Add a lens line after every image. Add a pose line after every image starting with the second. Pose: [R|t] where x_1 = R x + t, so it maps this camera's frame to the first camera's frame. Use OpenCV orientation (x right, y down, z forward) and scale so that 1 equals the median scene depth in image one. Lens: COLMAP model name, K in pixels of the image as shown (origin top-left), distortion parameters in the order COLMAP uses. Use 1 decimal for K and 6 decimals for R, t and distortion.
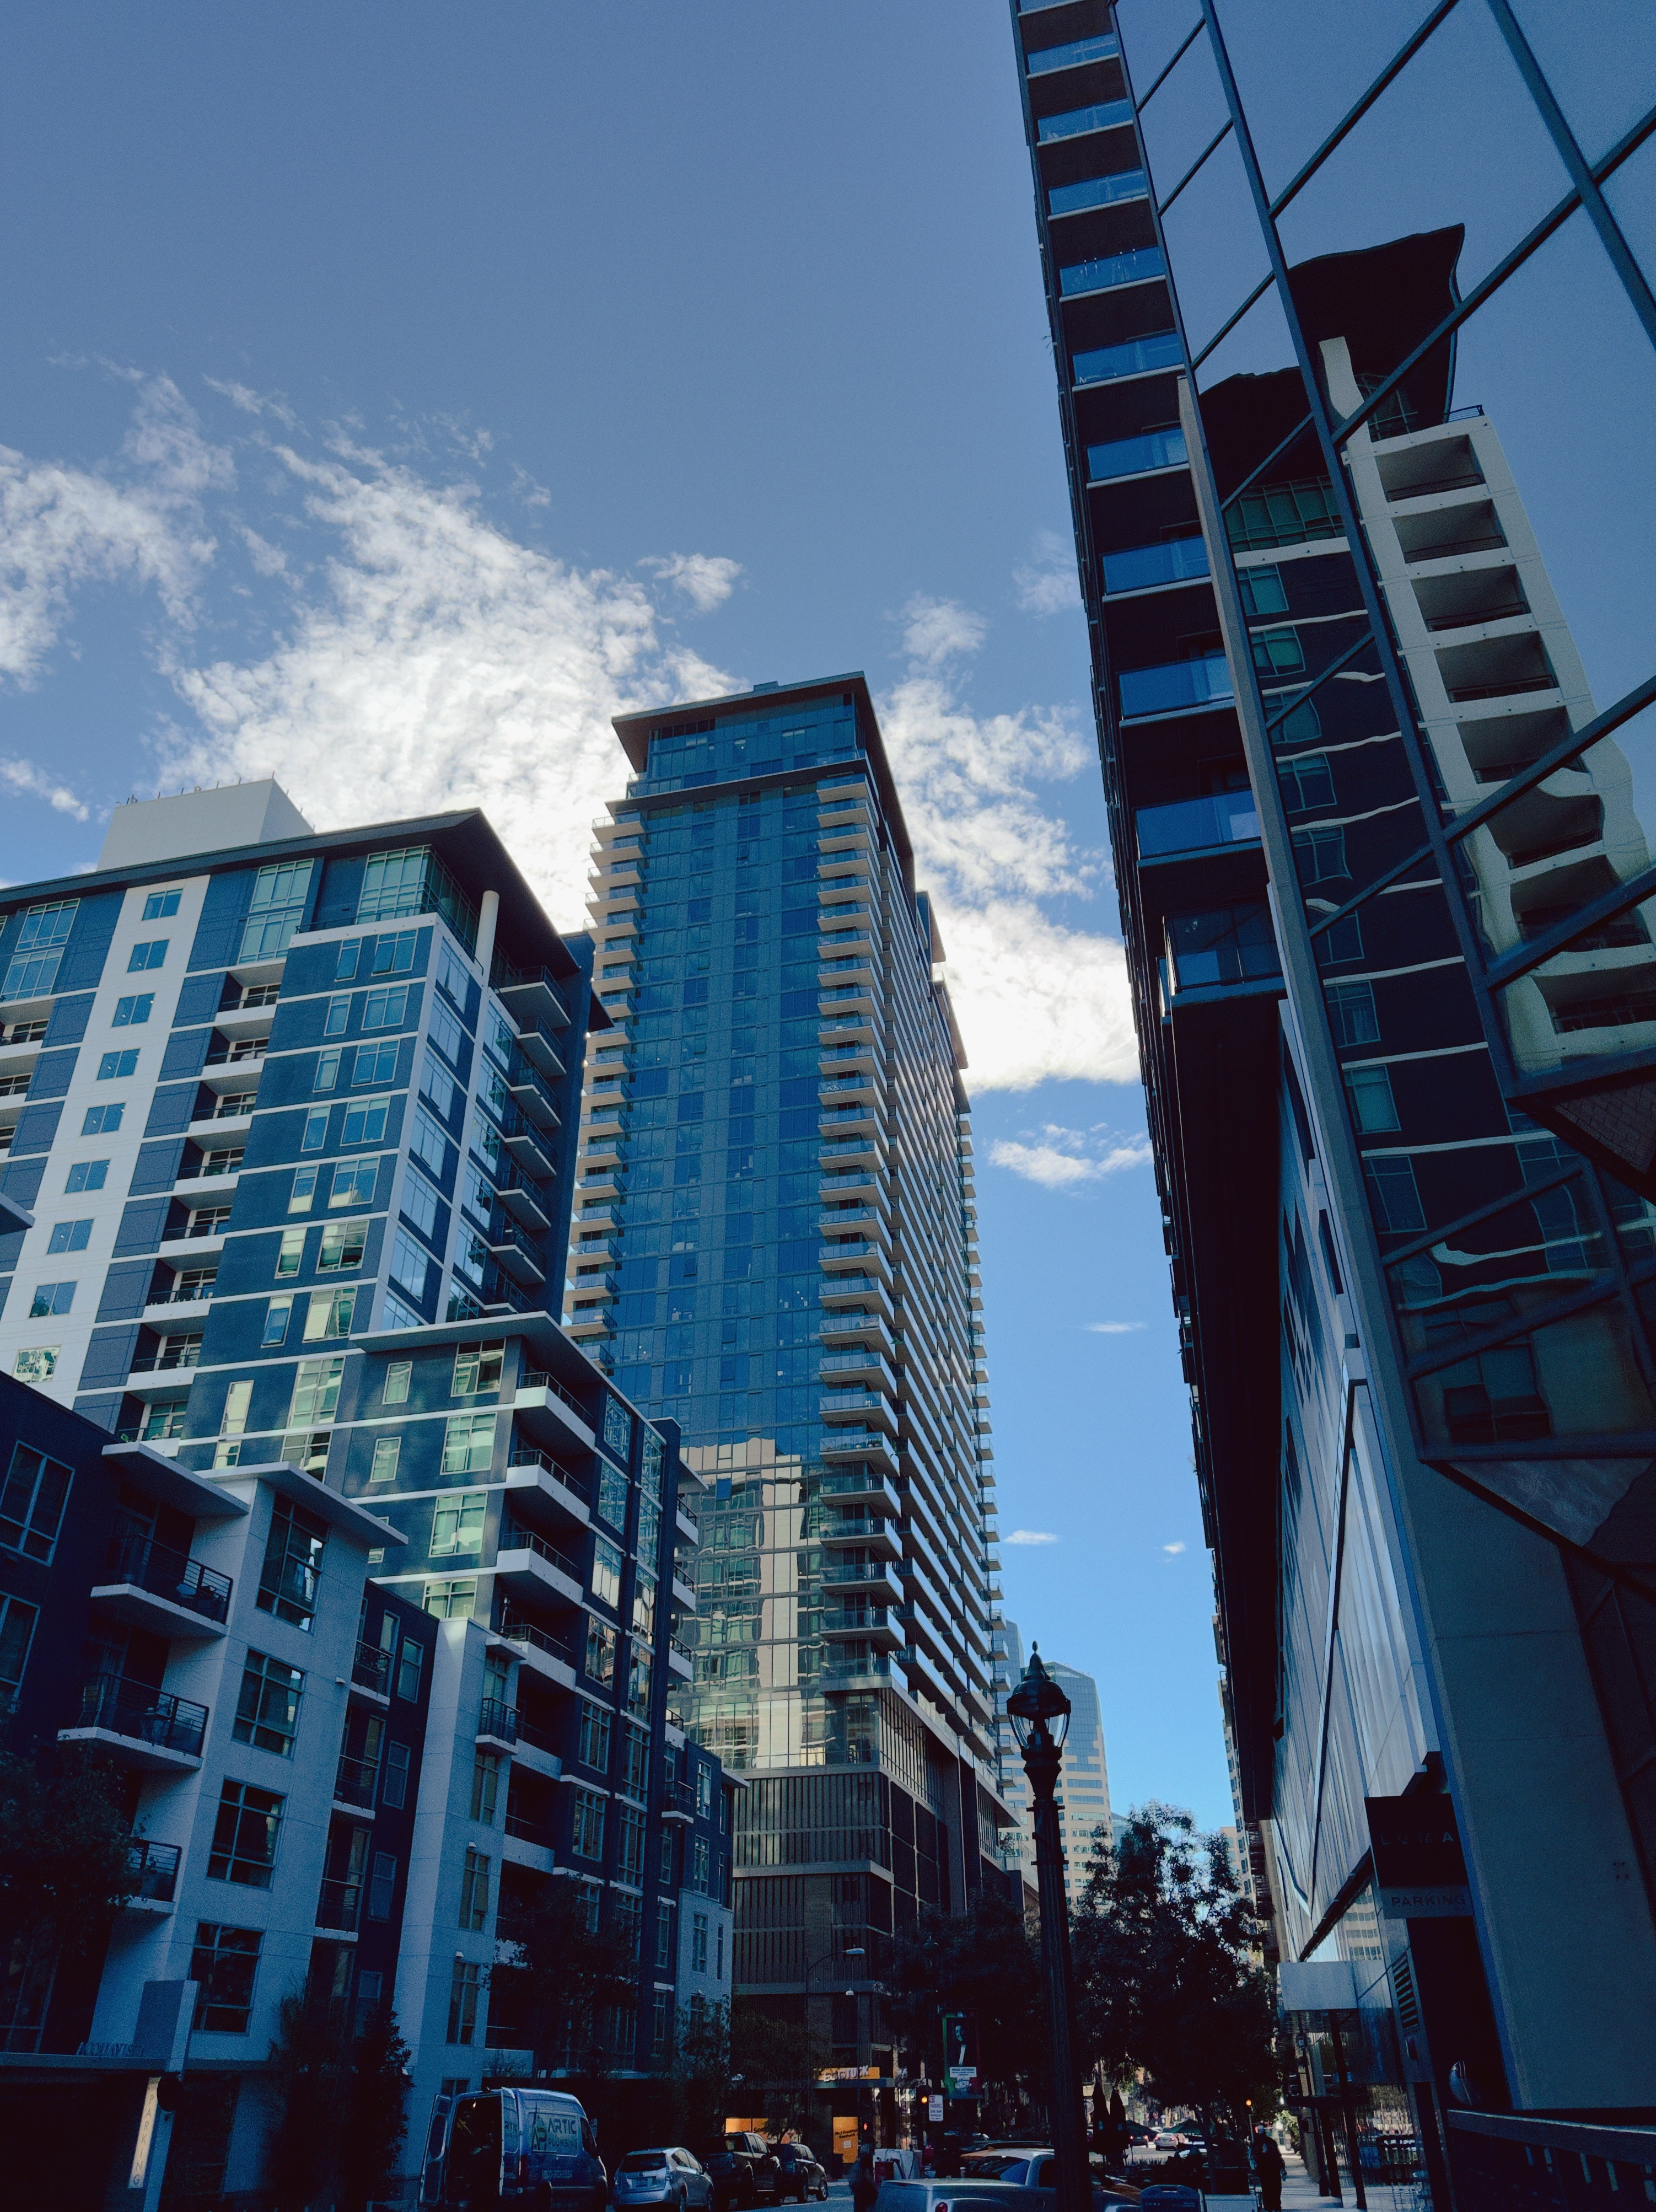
lens RADIAL K [[1601.1, 0, 828.0], [0, 1601.1, 1106.0], [0, 0, 1]] dist [0.040228, -0.095099]
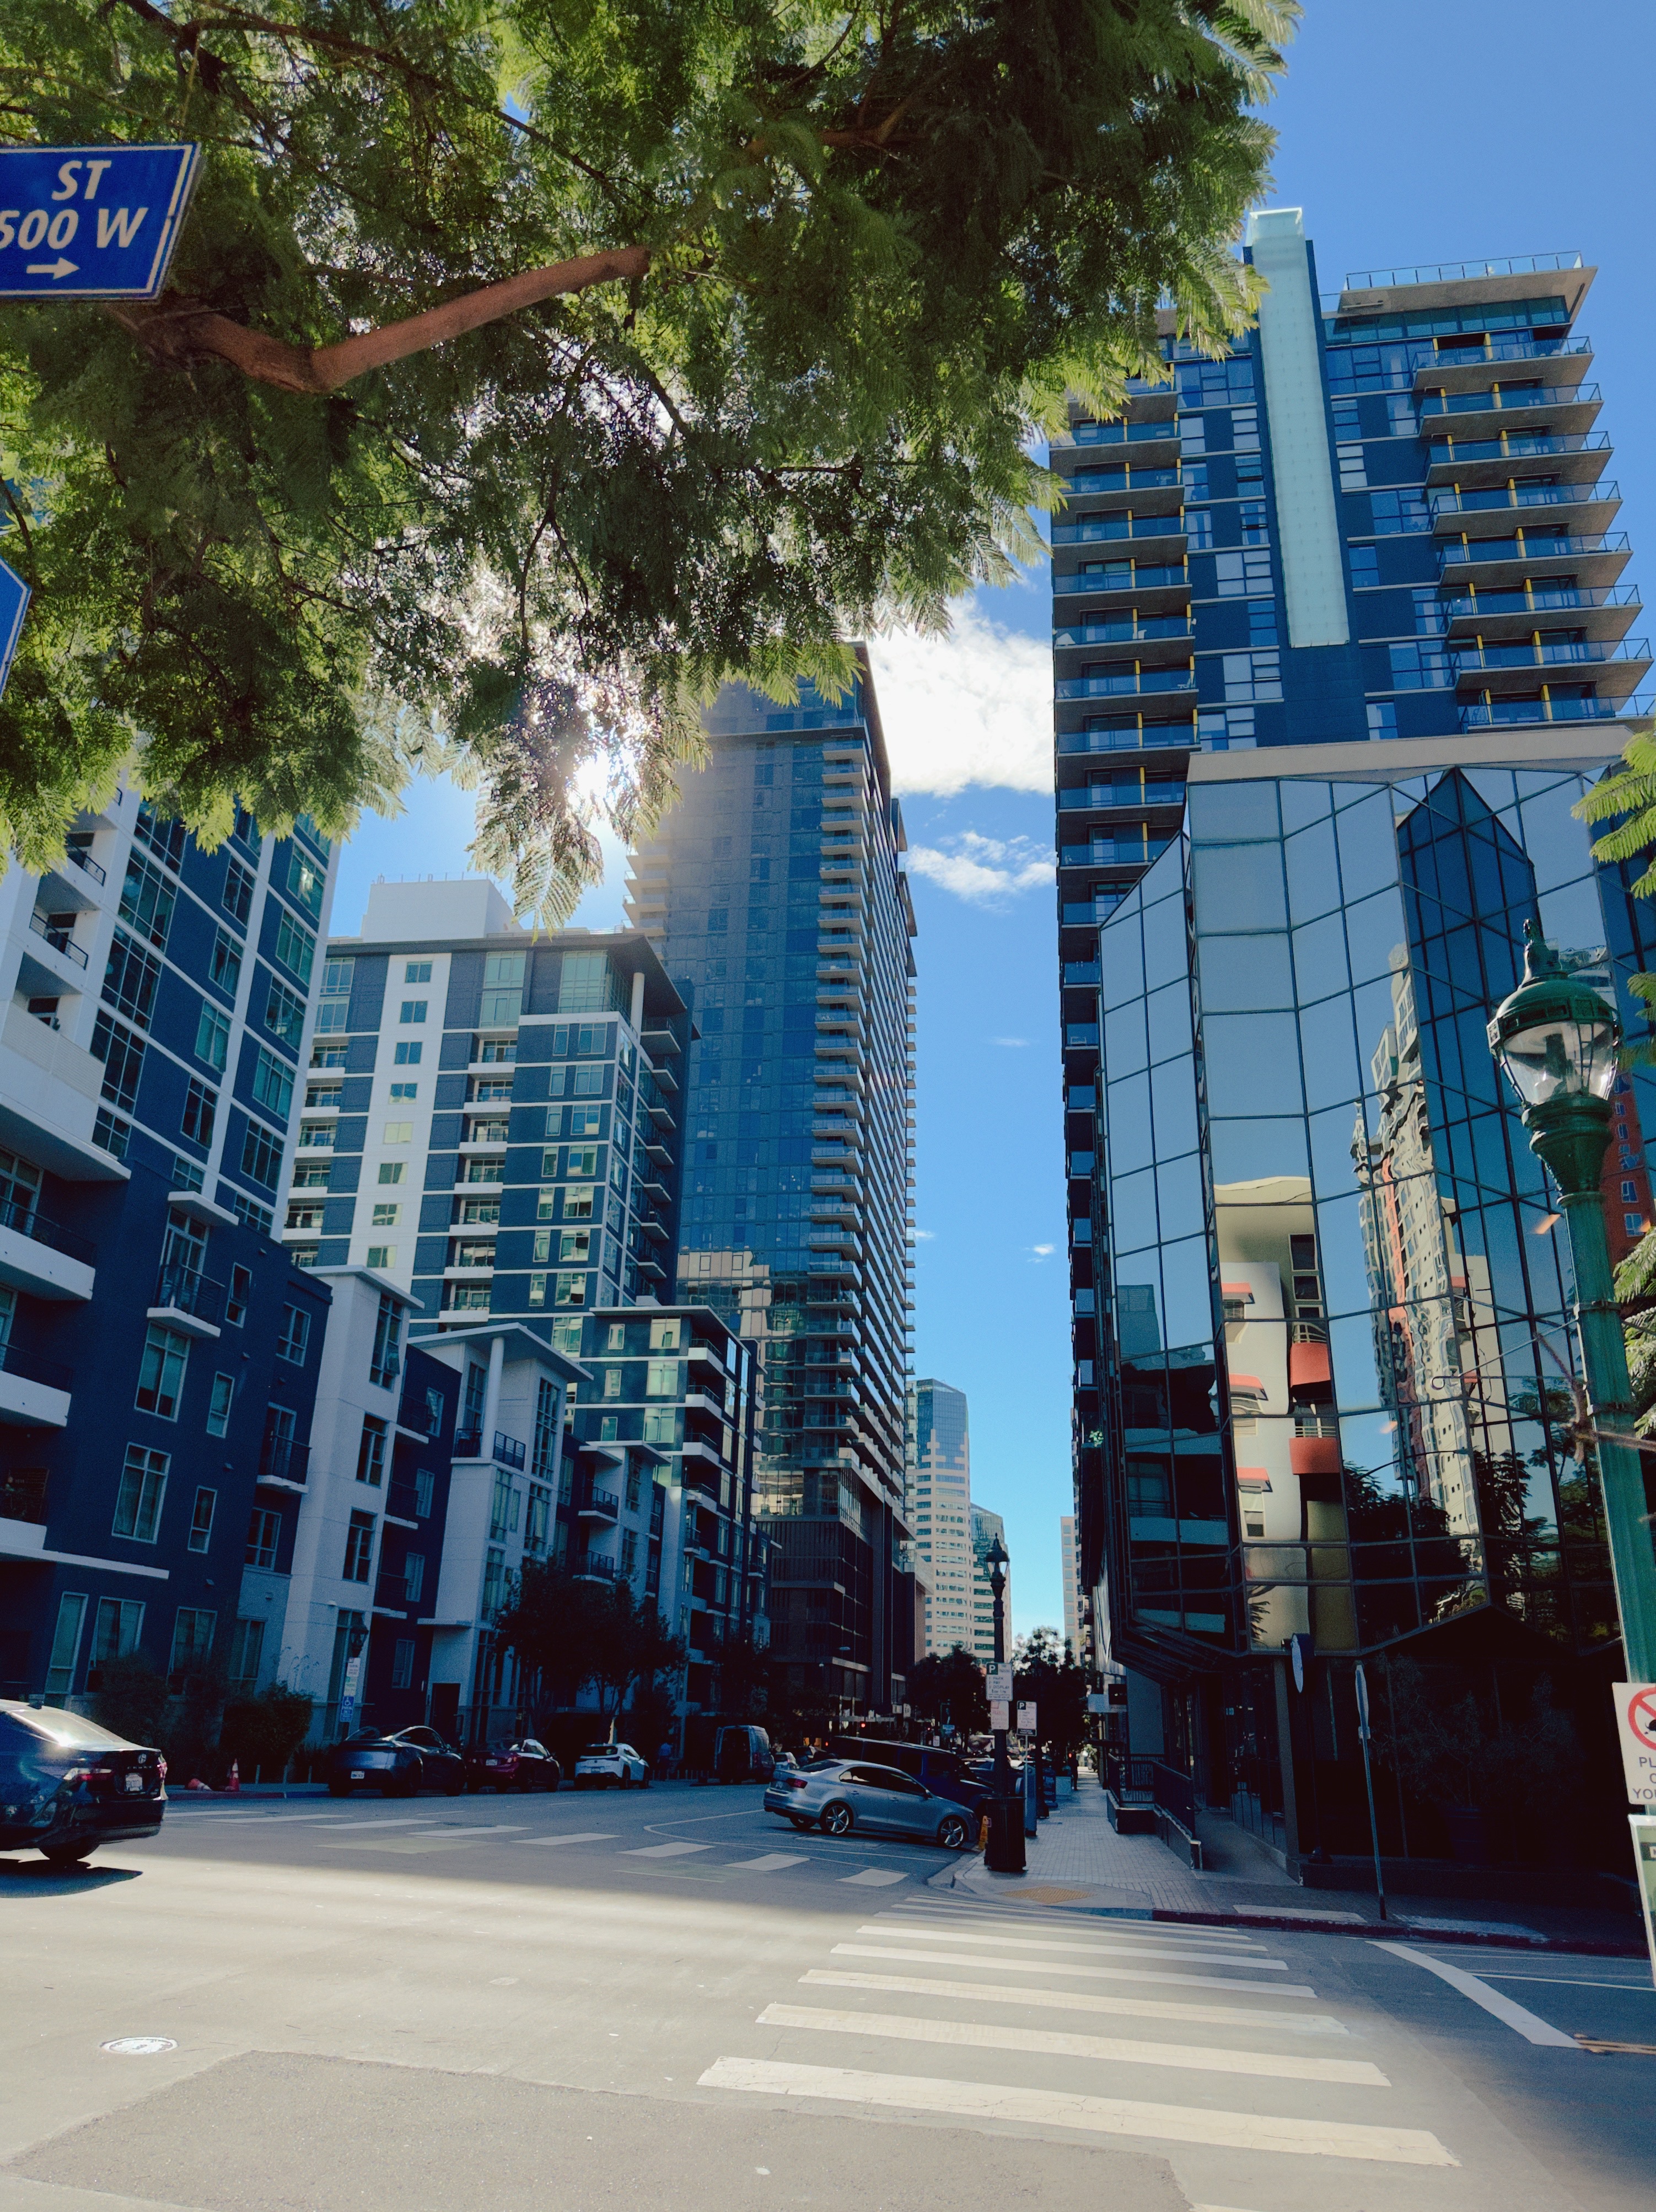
lens RADIAL K [[1601.1, 0, 828.0], [0, 1601.1, 1106.0], [0, 0, 1]] dist [0.040228, -0.095099]
pose [[0.995890, 0.060104, 0.067747, -0.134192], [-0.071841, 0.979759, 0.186846, -0.309840], [-0.055145, -0.190945, 0.980050, -0.489672]]
